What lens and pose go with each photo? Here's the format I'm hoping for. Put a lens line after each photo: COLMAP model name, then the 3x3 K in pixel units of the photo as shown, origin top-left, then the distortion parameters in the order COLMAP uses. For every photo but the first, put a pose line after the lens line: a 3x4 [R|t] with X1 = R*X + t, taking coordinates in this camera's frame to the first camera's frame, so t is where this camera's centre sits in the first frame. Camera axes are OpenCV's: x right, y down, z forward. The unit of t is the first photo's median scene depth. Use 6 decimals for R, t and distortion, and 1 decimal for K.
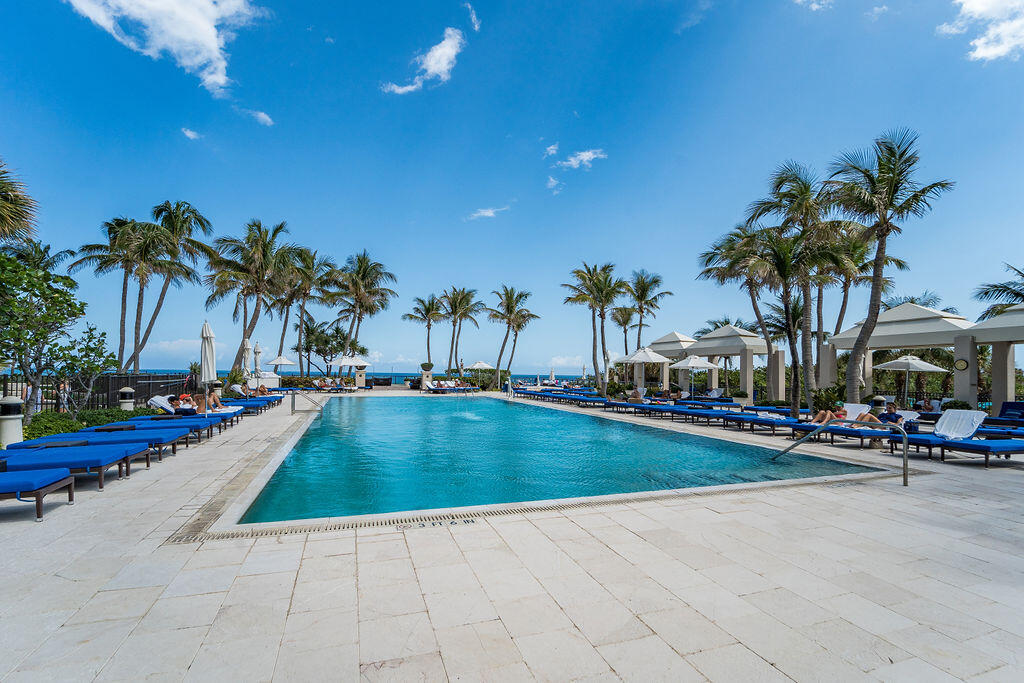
lens RADIAL K [[461.6, 0, 488.1], [0, 461.6, 351.7], [0, 0, 1]] dist [-0.021853, 0.001942]
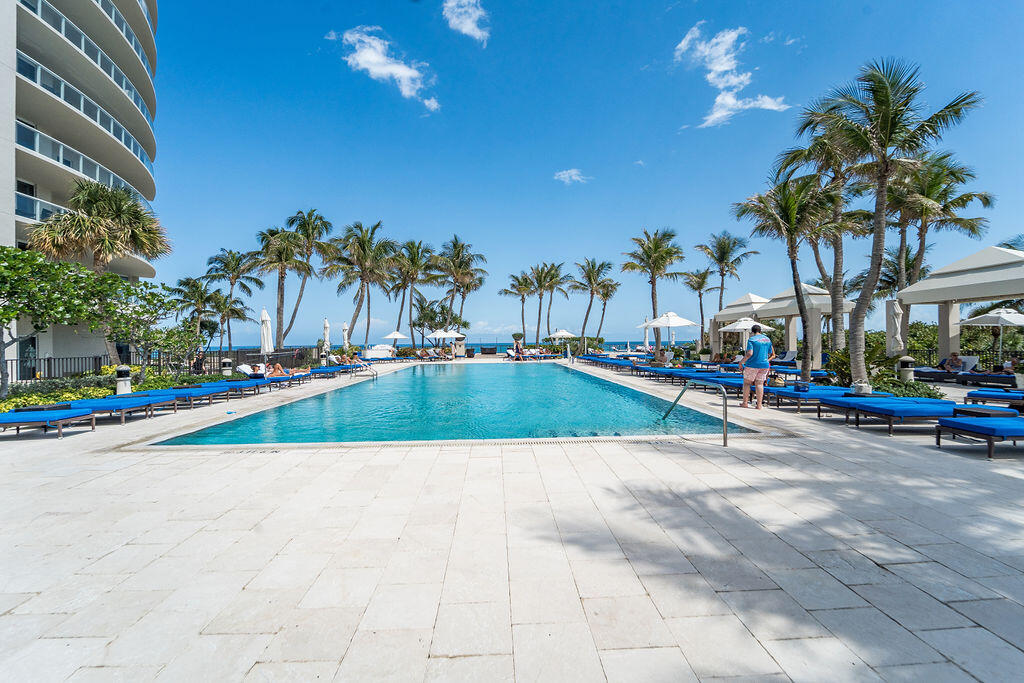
lens RADIAL K [[425.1, 0, 501.7], [0, 425.1, 340.3], [0, 0, 1]] dist [-0.016283, -0.001223]
pose [[0.964185, -0.026110, -0.263942, 0.103523], [0.037169, 0.998624, 0.036993, 0.002335], [0.262613, -0.045479, 0.963829, 0.000555]]
